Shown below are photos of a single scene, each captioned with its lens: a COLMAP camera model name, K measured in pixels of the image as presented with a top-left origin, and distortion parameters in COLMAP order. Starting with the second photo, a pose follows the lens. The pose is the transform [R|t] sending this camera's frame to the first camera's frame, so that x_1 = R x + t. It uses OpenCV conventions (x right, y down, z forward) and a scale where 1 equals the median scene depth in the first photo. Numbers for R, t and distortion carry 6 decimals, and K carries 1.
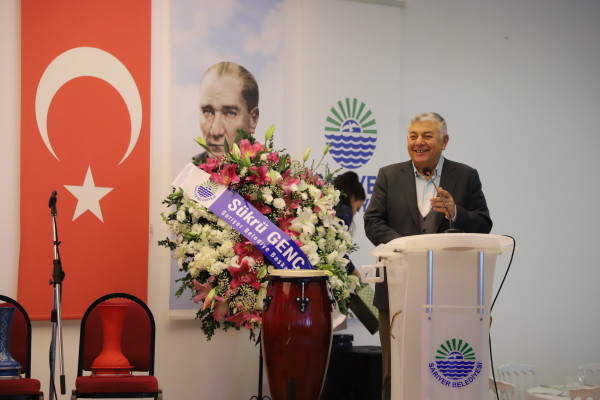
lens RADIAL K [[1758.5, 0, 300.0], [0, 1758.5, 200.0], [0, 0, 1]] dist [0.758815, 0.360803]
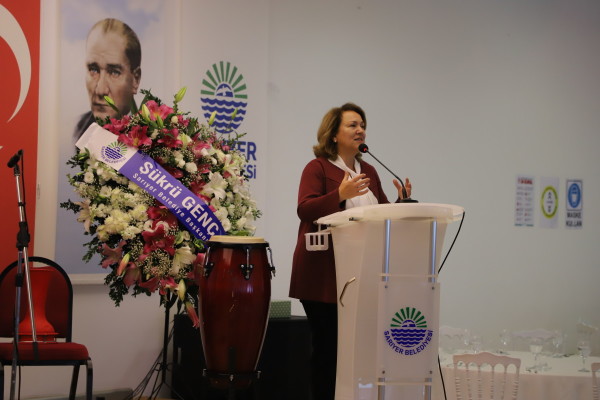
lens RADIAL K [[1758.5, 0, 300.0], [0, 1758.5, 200.0], [0, 0, 1]] dist [0.758815, 0.360803]
pose [[0.979971, 0.022031, 0.197920, -0.146193], [-0.026292, 0.999475, 0.018931, -0.000243], [-0.197399, -0.023755, 0.980035, 0.022774]]
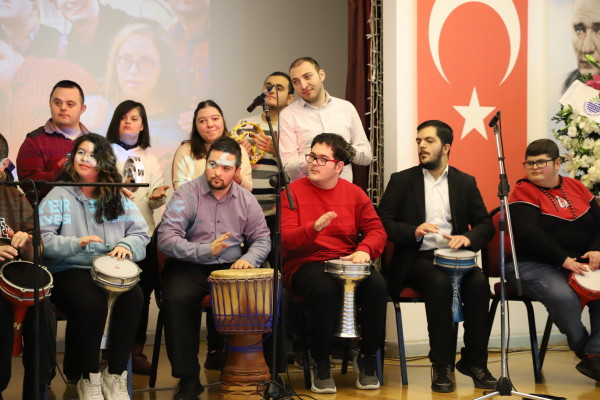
lens RADIAL K [[1758.5, 0, 300.0], [0, 1758.5, 200.0], [0, 0, 1]] dist [0.758815, 0.360803]
pose [[0.994729, -0.019575, -0.100652, -0.121615], [0.024215, 0.998690, 0.045084, -0.002202], [0.099637, -0.047284, 0.993900, -0.075079]]
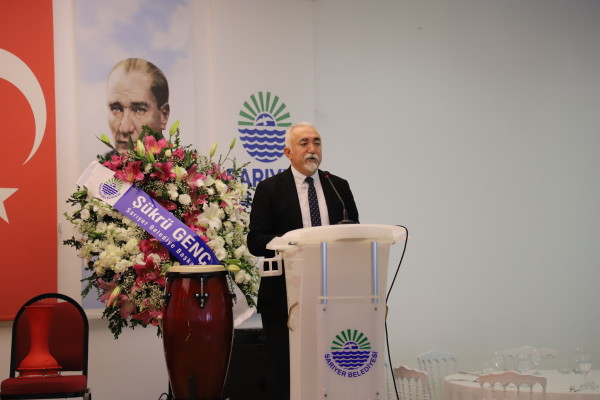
lens RADIAL K [[1758.5, 0, 300.0], [0, 1758.5, 200.0], [0, 0, 1]] dist [0.758815, 0.360803]
pose [[0.999529, -0.026811, 0.014921, 0.038473], [0.026752, 0.999633, 0.004186, -0.000100], [-0.015028, -0.003784, 0.999880, -0.001570]]
